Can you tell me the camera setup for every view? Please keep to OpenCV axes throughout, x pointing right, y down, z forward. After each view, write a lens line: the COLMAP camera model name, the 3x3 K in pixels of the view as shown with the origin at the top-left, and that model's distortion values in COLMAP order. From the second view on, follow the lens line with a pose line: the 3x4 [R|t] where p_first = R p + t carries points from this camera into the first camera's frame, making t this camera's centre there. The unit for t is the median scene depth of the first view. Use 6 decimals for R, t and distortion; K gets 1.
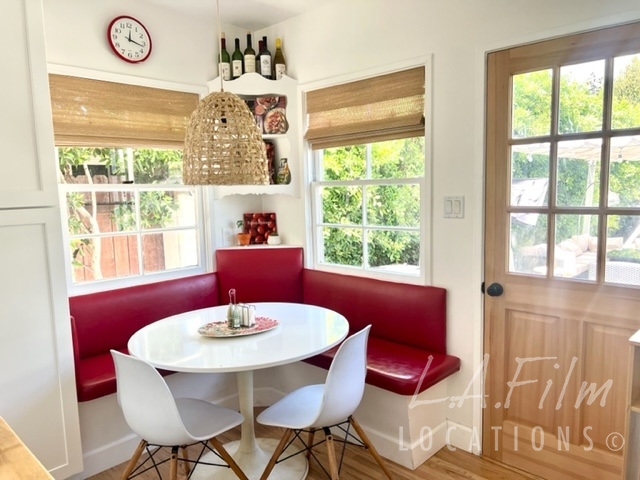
lens RADIAL K [[480.7, 0, 324.1], [0, 480.7, 240.0], [0, 0, 1]] dist [0.069121, -0.082405]
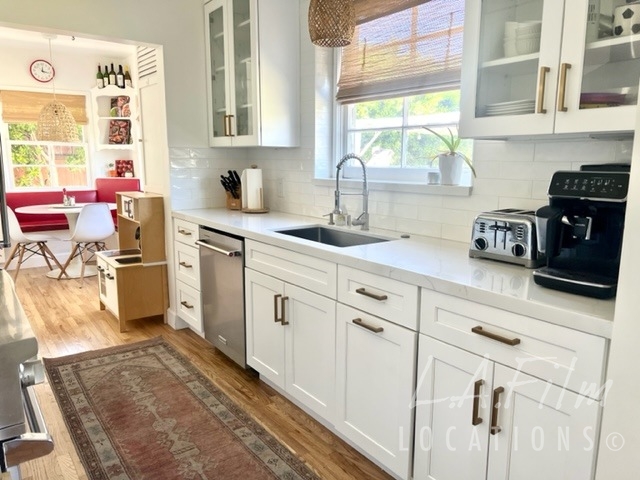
lens RADIAL K [[480.7, 0, 324.1], [0, 480.7, 240.0], [0, 0, 1]] dist [0.069121, -0.082405]
pose [[0.986688, 0.057999, -0.151932, 0.984424], [-0.048848, 0.996799, 0.063294, 0.099744], [0.155116, -0.055030, 0.986362, -0.777829]]
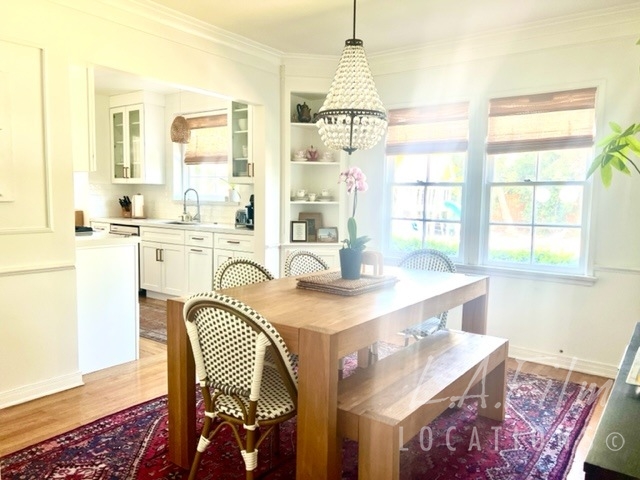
lens RADIAL K [[480.7, 0, 324.1], [0, 480.7, 240.0], [0, 0, 1]] dist [0.069121, -0.082405]
pose [[0.990317, 0.032995, 0.134846, 1.154182], [-0.029990, 0.999256, -0.024249, 0.228377], [-0.135545, 0.019971, 0.990570, -1.828437]]
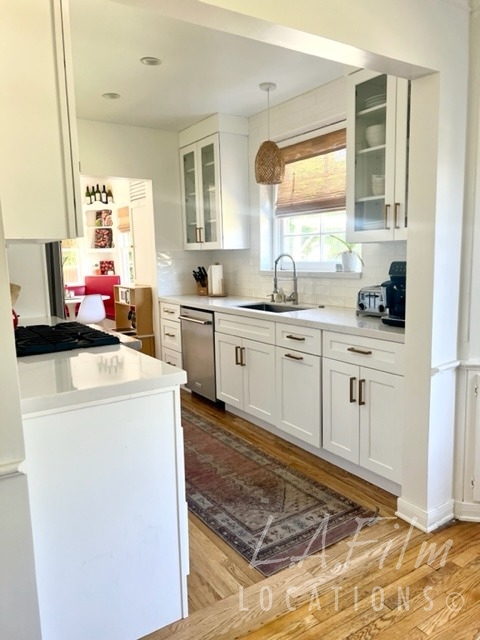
lens RADIAL K [[480.7, 0, 240.0], [0, 480.7, 320.0], [0, 0, 1]] dist [0.069121, -0.082405]
pose [[0.975014, 0.033328, -0.219631, 1.058283], [-0.025865, 0.998989, 0.036768, 0.129982], [0.220634, -0.030169, 0.974890, -1.165014]]
